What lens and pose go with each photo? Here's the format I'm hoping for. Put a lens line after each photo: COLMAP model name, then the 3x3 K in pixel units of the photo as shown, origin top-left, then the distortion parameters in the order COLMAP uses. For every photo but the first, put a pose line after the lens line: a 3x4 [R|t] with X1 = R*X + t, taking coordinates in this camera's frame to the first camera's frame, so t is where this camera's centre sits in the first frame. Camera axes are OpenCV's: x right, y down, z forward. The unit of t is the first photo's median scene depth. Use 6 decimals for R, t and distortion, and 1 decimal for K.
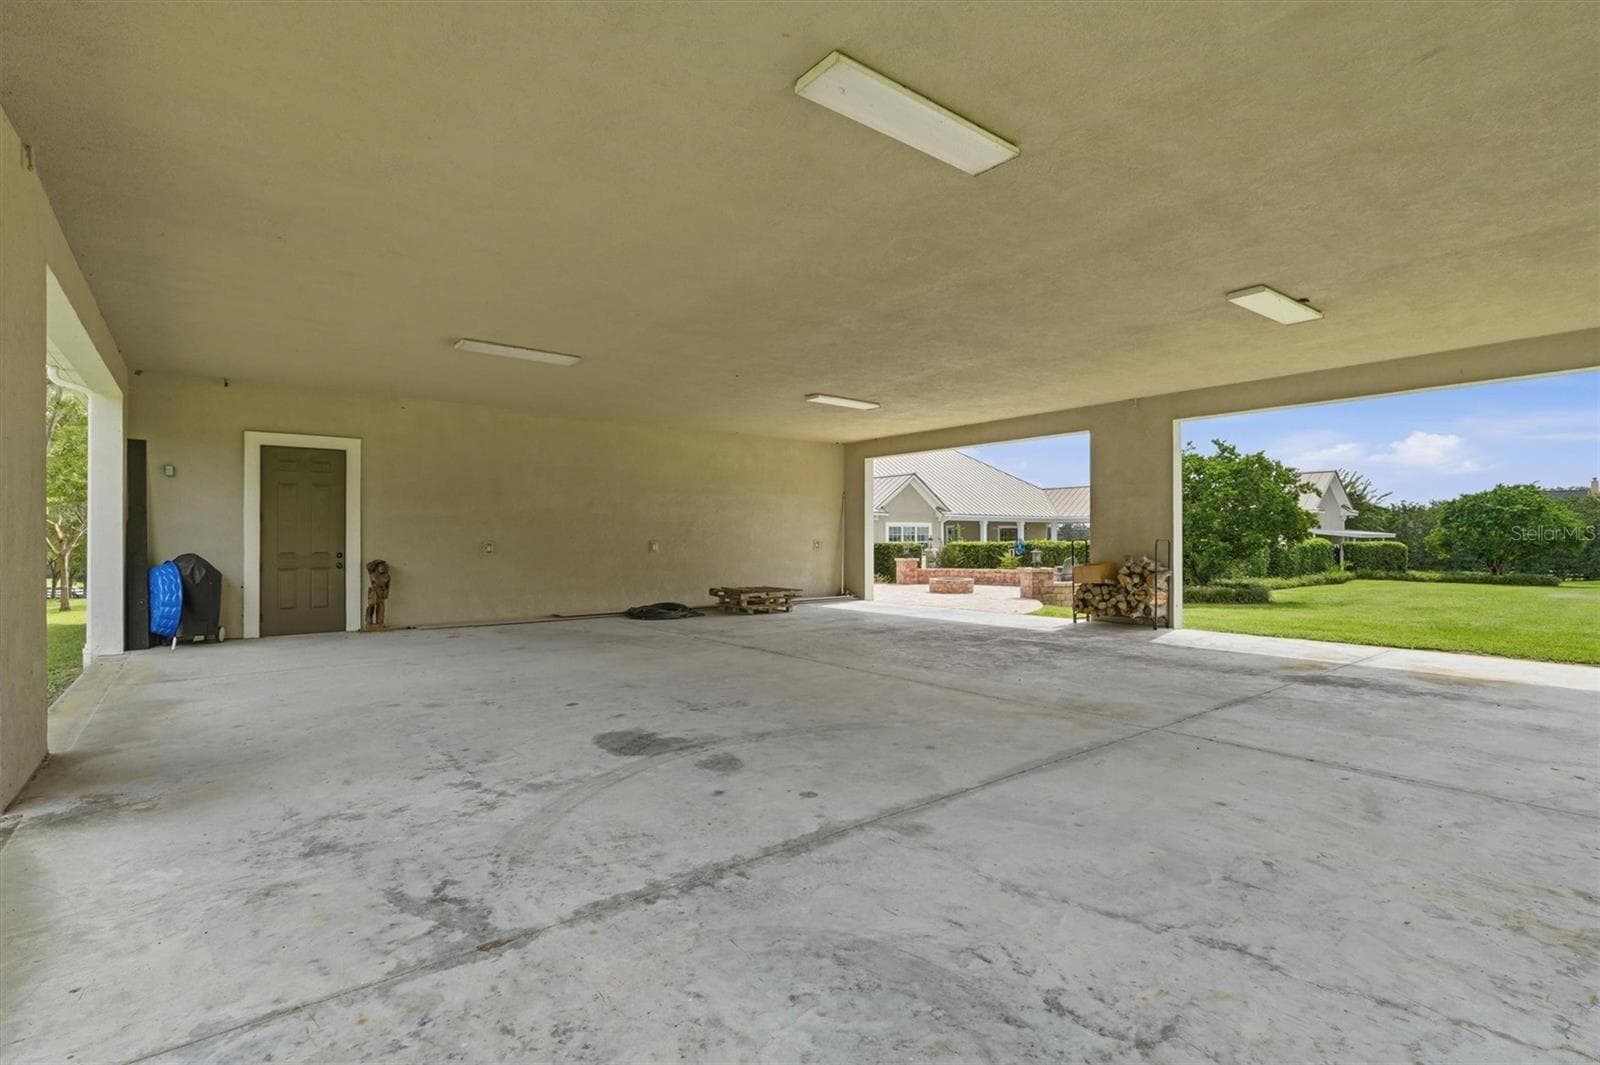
lens RADIAL K [[750.1, 0, 784.6], [0, 750.1, 541.7], [0, 0, 1]] dist [0.000932, -0.000261]
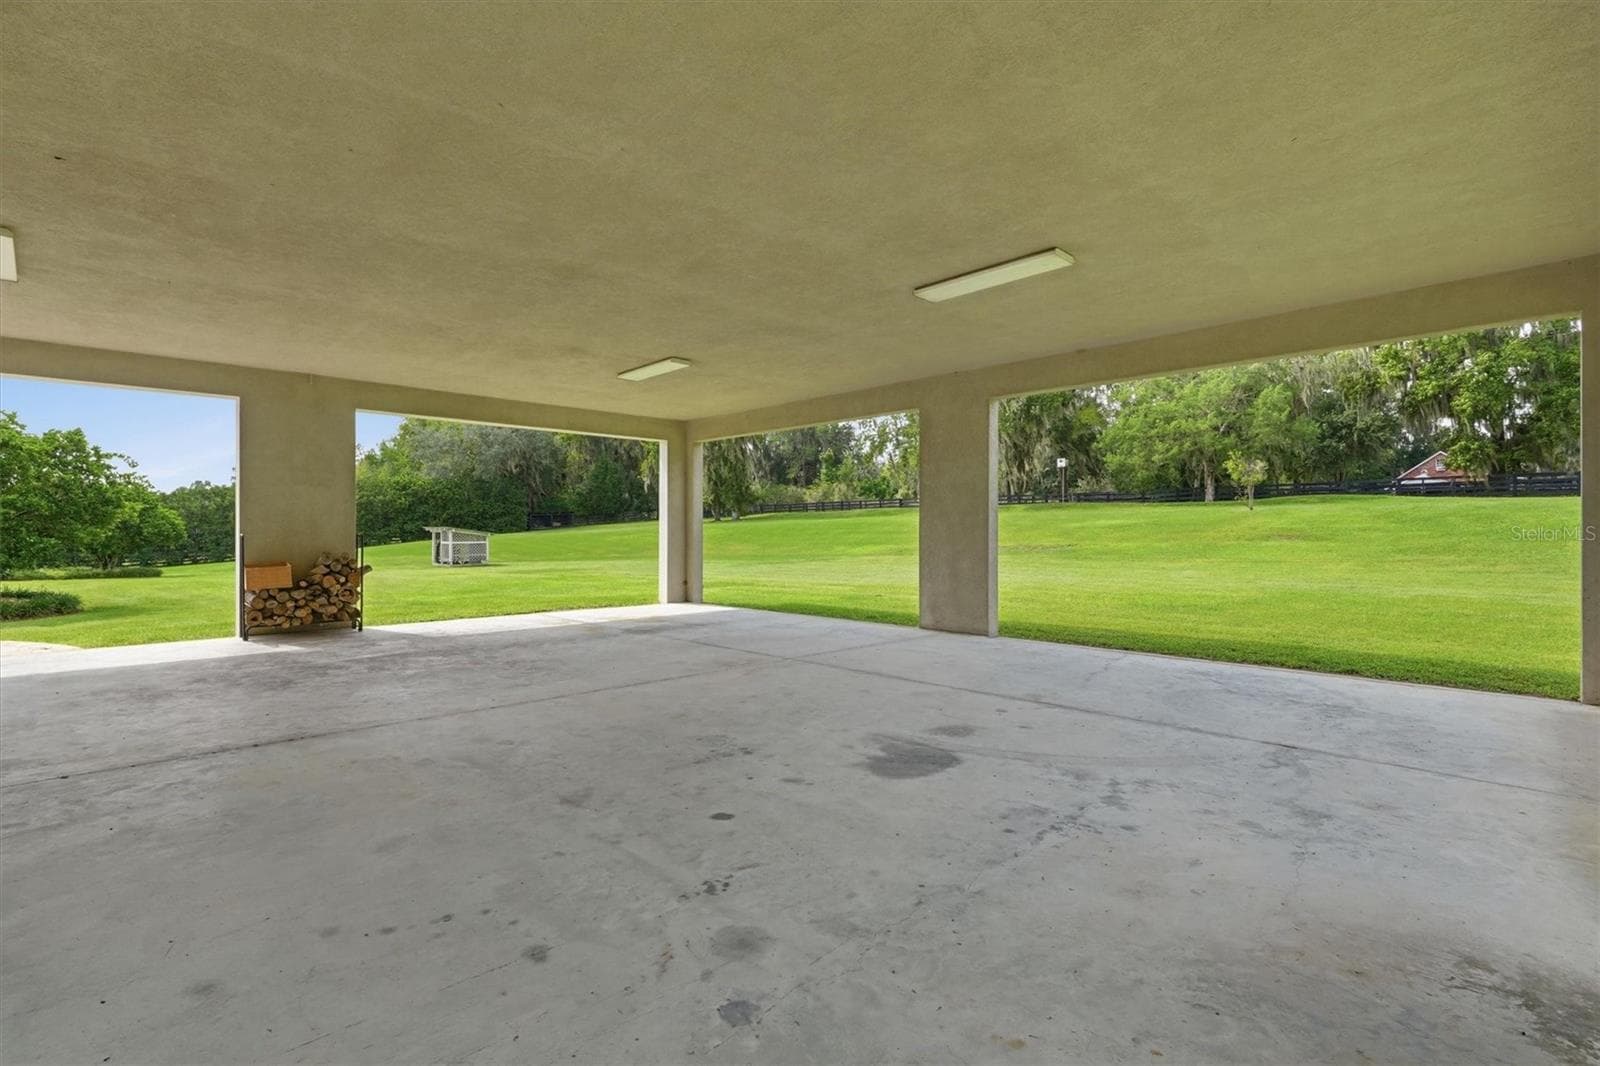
lens RADIAL K [[750.1, 0, 784.6], [0, 750.1, 542.2], [0, 0, 1]] dist [0.000932, -0.000261]
pose [[-0.119884, -0.011690, 0.992719, -1.313831], [0.004434, 0.999914, 0.012310, -0.006808], [-0.992778, 0.005877, -0.119821, 1.545004]]
